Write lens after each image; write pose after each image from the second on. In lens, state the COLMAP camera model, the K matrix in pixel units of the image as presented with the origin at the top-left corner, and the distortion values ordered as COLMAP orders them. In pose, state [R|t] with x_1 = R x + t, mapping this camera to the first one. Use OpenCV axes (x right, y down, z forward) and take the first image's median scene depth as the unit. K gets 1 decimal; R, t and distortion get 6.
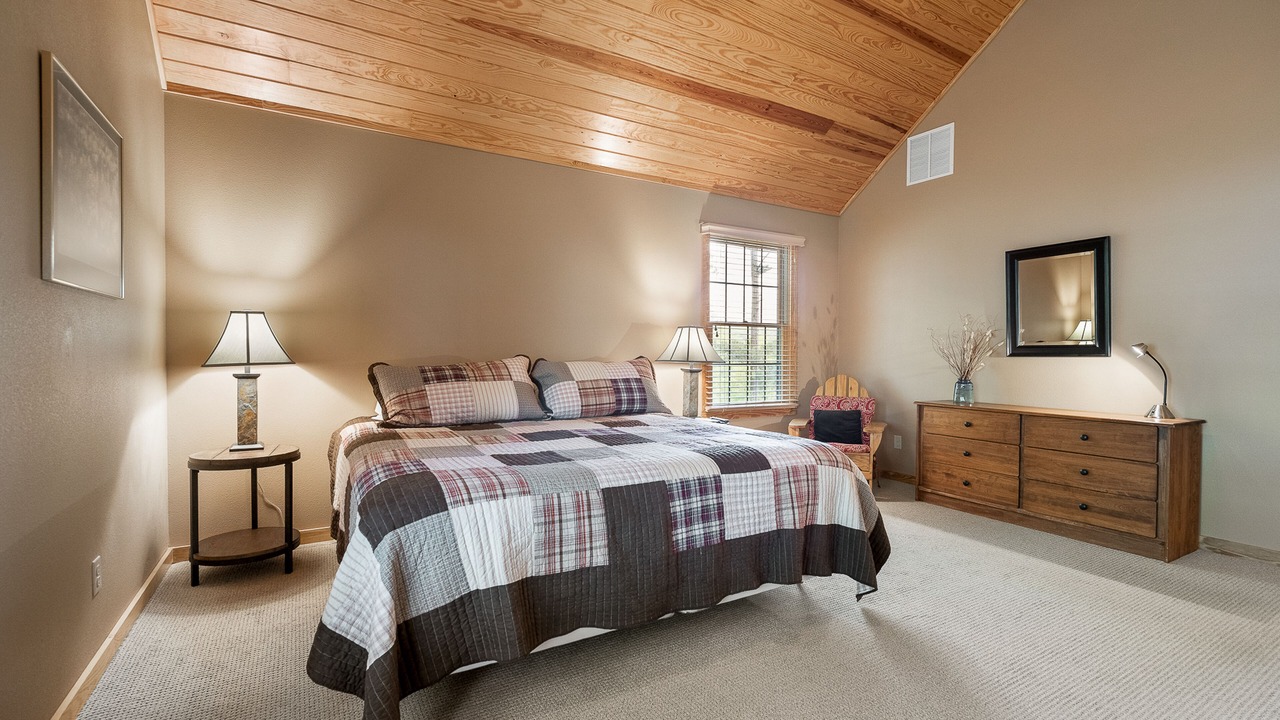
lens RADIAL K [[556.4, 0, 636.4], [0, 556.4, 352.7], [0, 0, 1]] dist [-0.077057, -0.000004]
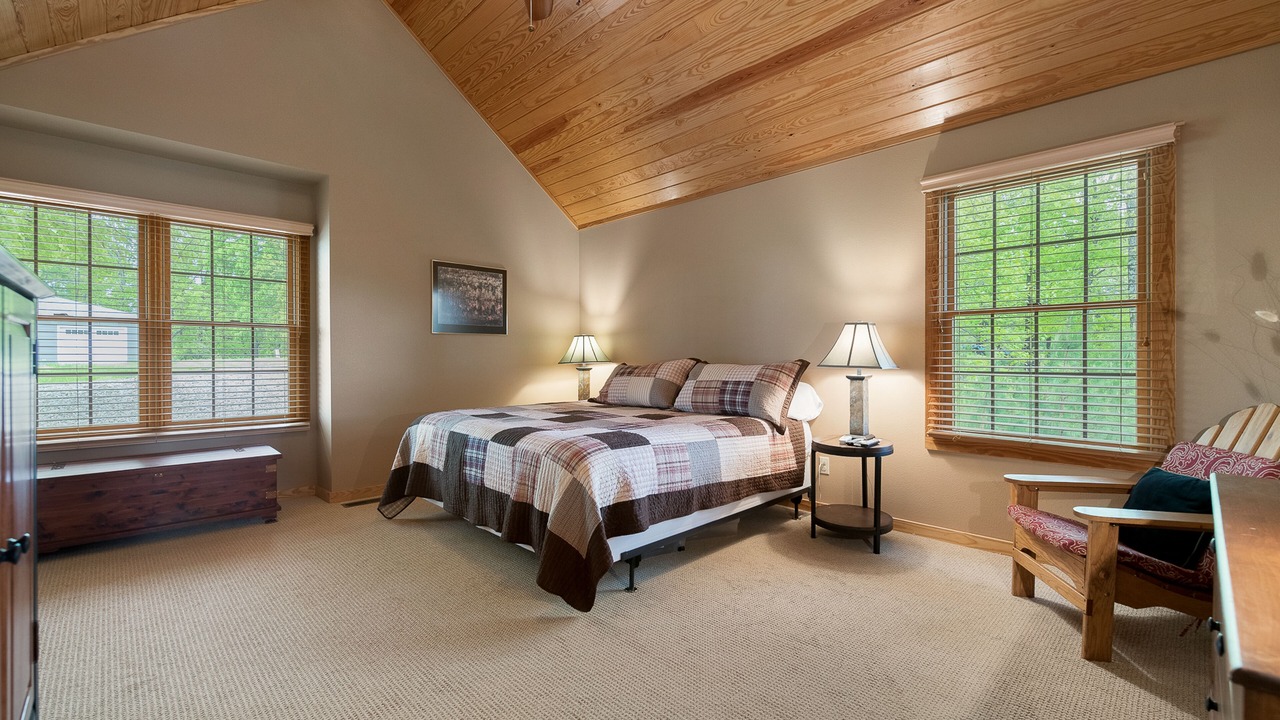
lens RADIAL K [[541.1, 0, 638.2], [0, 541.1, 331.0], [0, 0, 1]] dist [0.001067, 0.000044]
pose [[0.242271, -0.052758, -0.968773, 0.868330], [0.002119, 0.998547, -0.053850, 0.006984], [0.970206, 0.010994, 0.242031, 0.547519]]
